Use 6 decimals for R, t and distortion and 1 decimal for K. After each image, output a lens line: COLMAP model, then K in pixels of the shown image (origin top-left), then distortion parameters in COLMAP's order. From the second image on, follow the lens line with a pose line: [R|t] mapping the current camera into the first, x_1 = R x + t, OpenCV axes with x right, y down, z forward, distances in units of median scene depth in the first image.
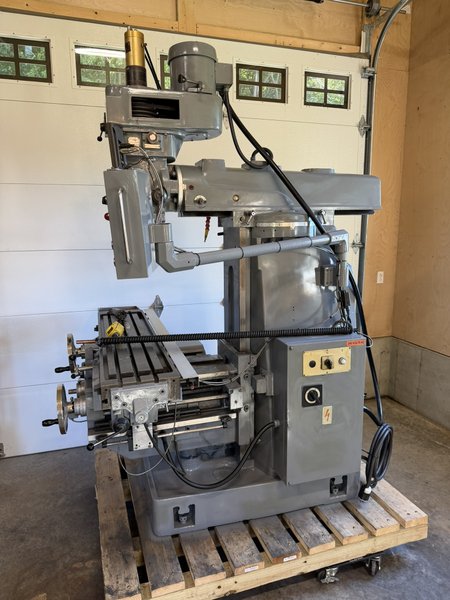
lens RADIAL K [[422.9, 0, 222.0], [0, 422.9, 300.4], [0, 0, 1]] dist [-0.009234, -0.003282]
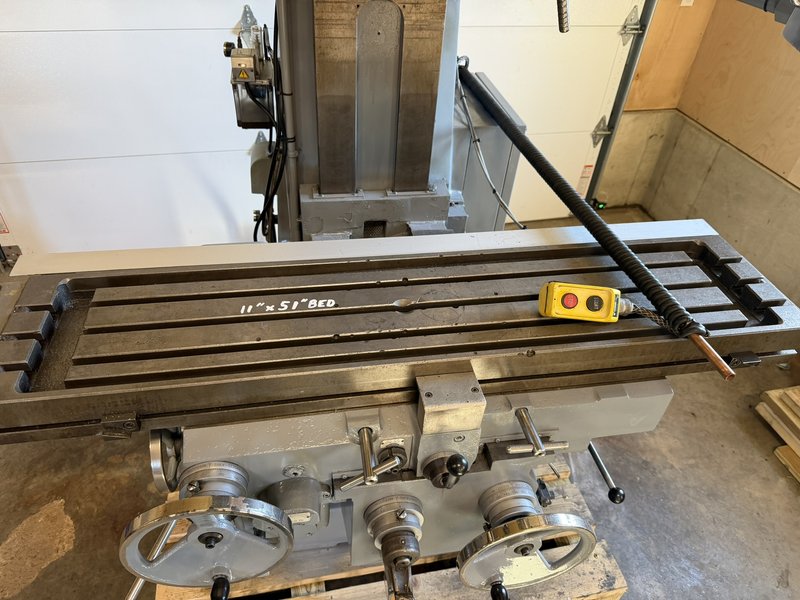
lens RADIAL K [[563.8, 0, 398.9], [0, 563.8, 300.8], [0, 0, 1]] dist [-0.009234, -0.003282]
pose [[0.995575, 0.093831, -0.005199, 0.061329], [-0.078398, 0.859791, 0.504592, -0.057139], [0.051816, -0.501952, 0.863342, 0.218370]]
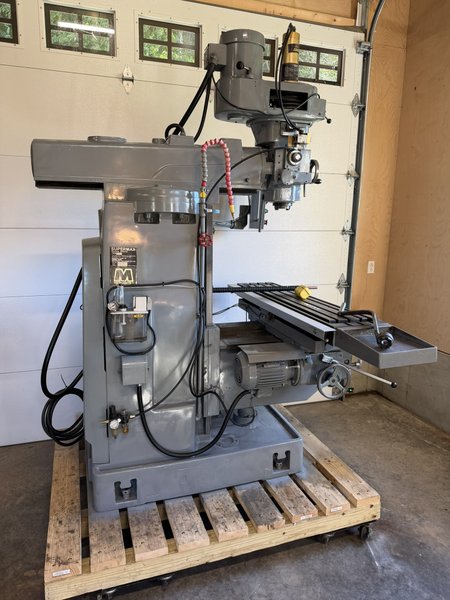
lens RADIAL K [[422.9, 0, 220.7], [0, 422.9, 298.4], [0, 0, 1]] dist [-0.009234, -0.003282]
pose [[0.999664, 0.019886, 0.016640, 0.024391], [-0.020116, 0.999703, 0.013732, 0.011005], [-0.016362, -0.014062, 0.999767, 0.060086]]
